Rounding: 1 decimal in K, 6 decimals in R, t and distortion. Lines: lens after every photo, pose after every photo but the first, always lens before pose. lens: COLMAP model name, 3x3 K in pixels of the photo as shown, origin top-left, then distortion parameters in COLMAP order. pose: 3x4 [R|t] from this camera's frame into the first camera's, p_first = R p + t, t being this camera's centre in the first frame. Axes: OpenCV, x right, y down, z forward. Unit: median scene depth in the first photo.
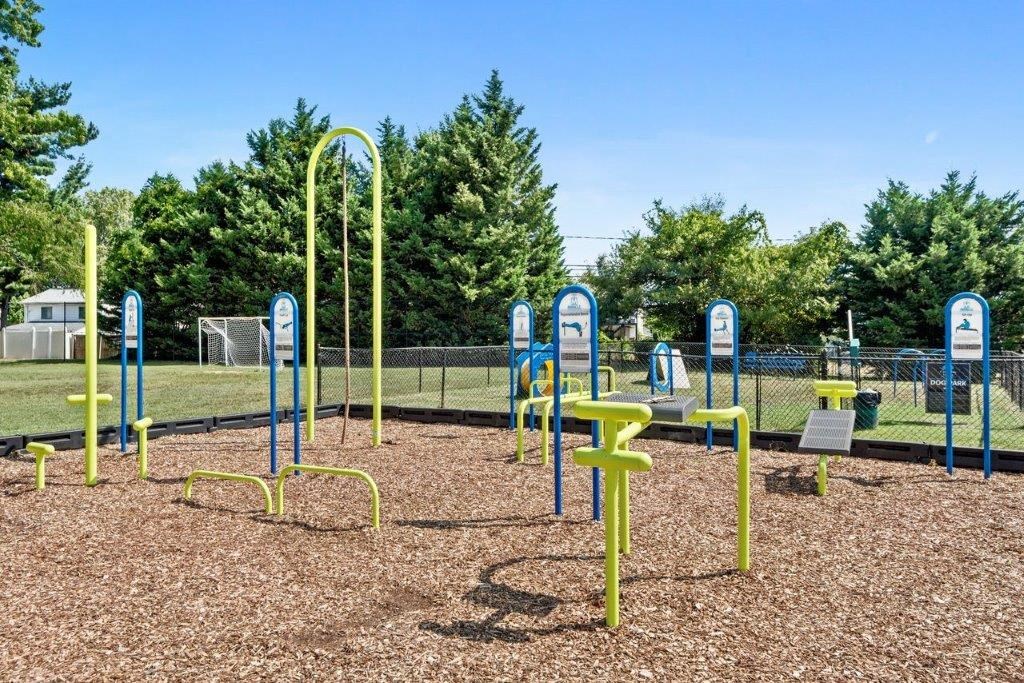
lens RADIAL K [[787.7, 0, 475.7], [0, 787.7, 337.9], [0, 0, 1]] dist [-0.001305, -0.002423]
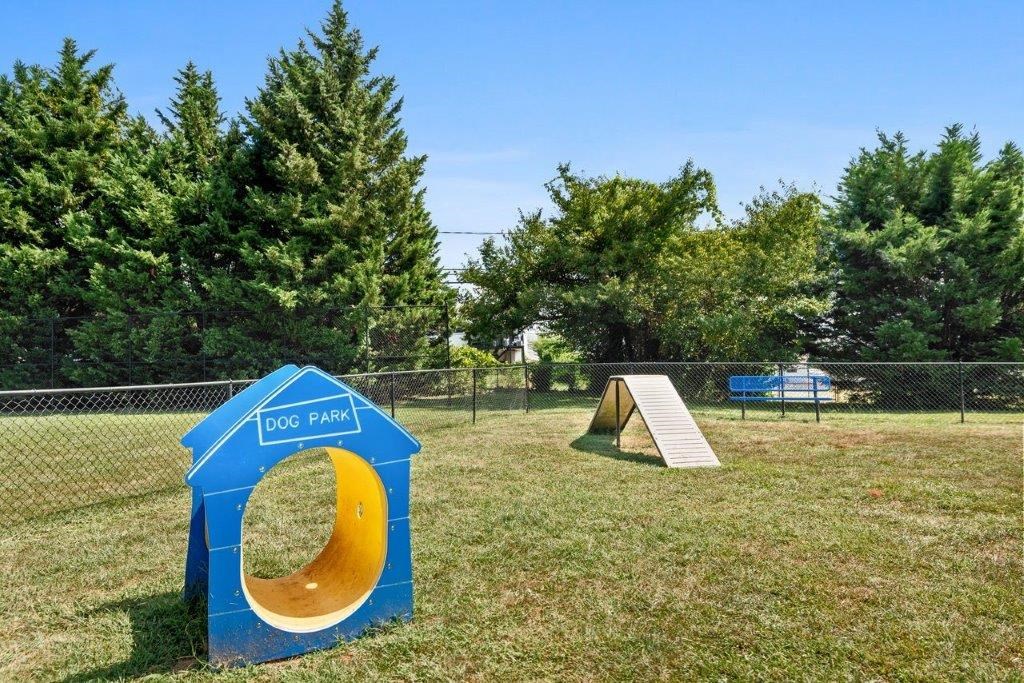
lens RADIAL K [[672.6, 0, 512.0], [0, 672.6, 341.5], [0, 0, 1]] dist [0.035310, 0.000116]
pose [[0.978728, -0.019327, 0.204250, 0.051608], [0.025611, 0.999275, -0.028170, 0.000864], [-0.203557, 0.032802, 0.978513, 0.386406]]
